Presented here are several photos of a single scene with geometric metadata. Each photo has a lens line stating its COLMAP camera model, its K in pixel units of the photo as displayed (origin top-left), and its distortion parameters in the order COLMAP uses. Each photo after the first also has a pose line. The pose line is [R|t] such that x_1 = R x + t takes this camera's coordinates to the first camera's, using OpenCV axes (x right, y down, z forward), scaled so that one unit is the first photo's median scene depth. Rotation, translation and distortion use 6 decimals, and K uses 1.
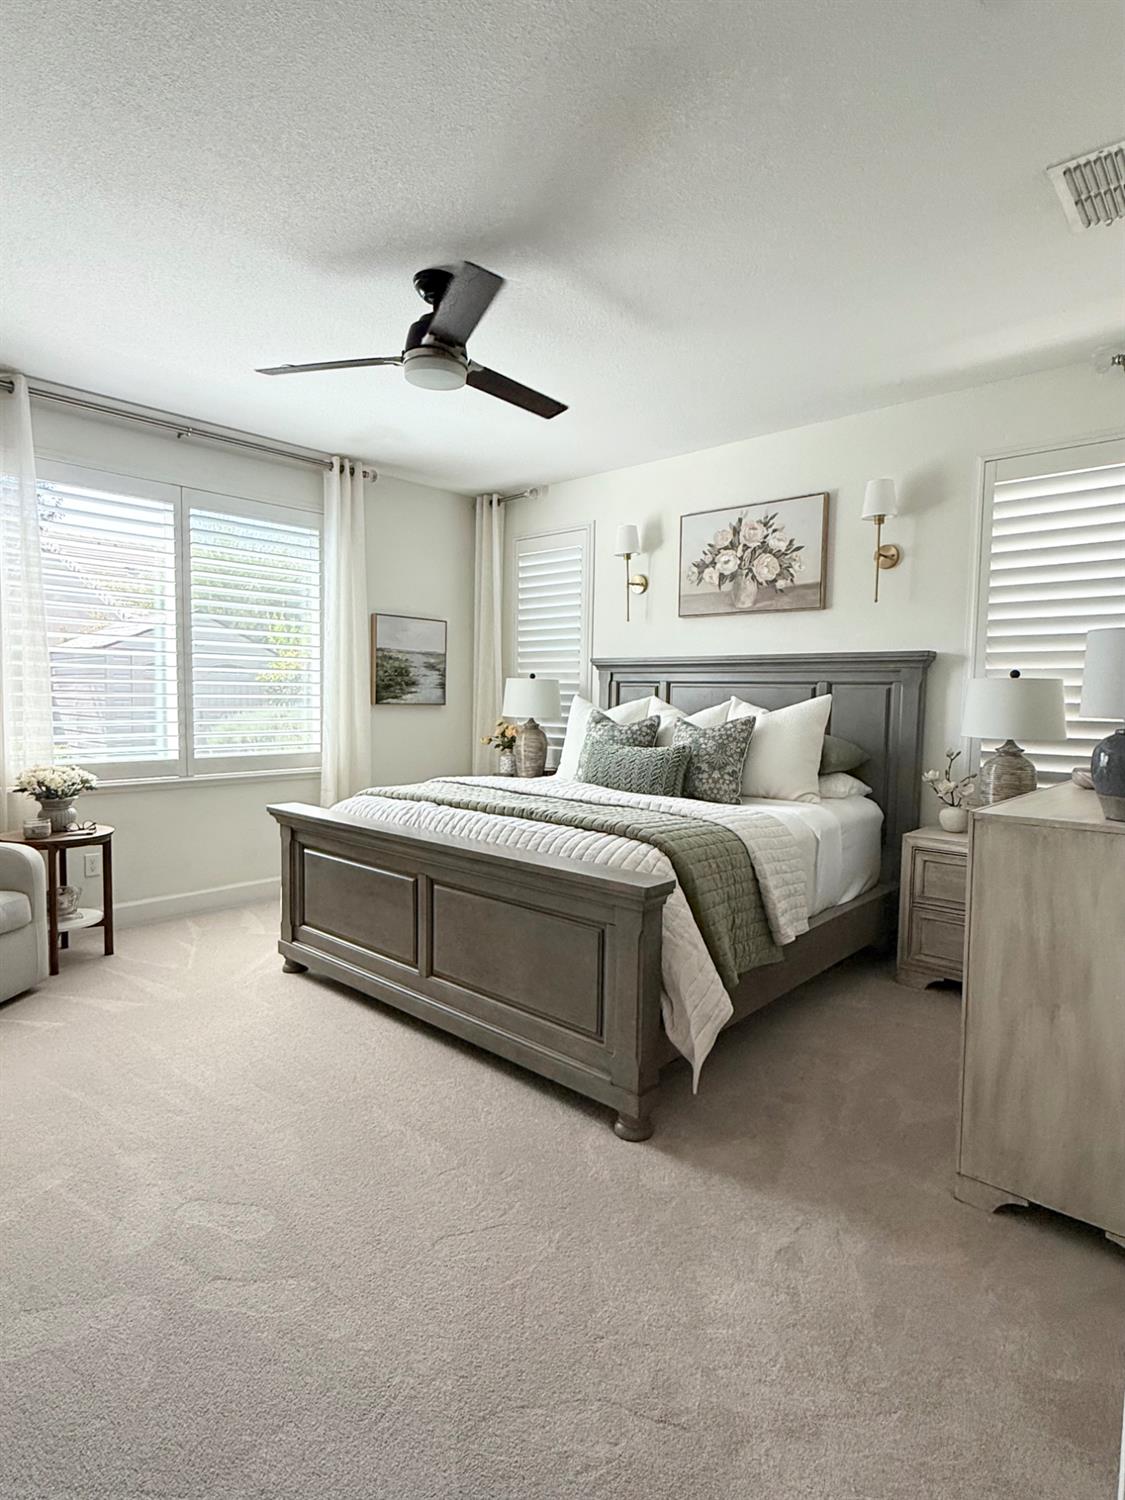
lens RADIAL K [[797.2, 0, 562.5], [0, 797.2, 750.0], [0, 0, 1]] dist [0.033100, 0.000104]
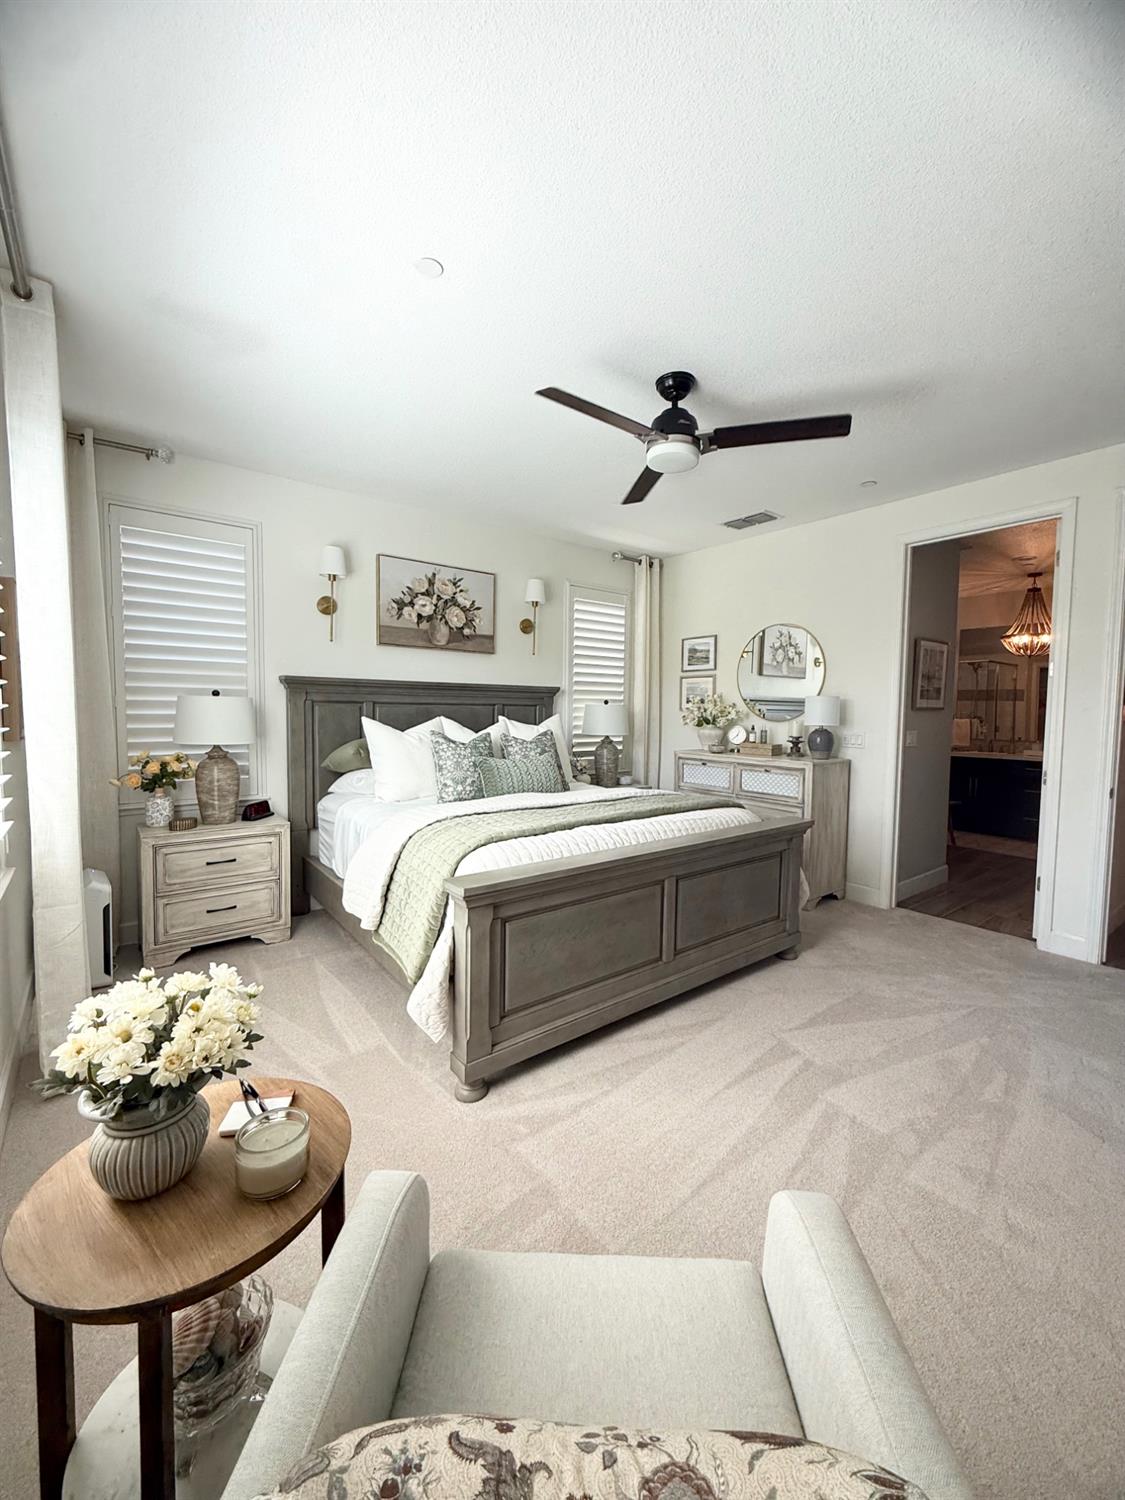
lens RADIAL K [[602.2, 0, 564.0], [0, 602.2, 746.8], [0, 0, 1]] dist [0.000582, -0.000208]
pose [[0.177657, -0.067131, 0.981800, -0.689738], [0.069144, 0.996056, 0.055594, -0.057660], [-0.981660, 0.058009, 0.181598, 0.649936]]
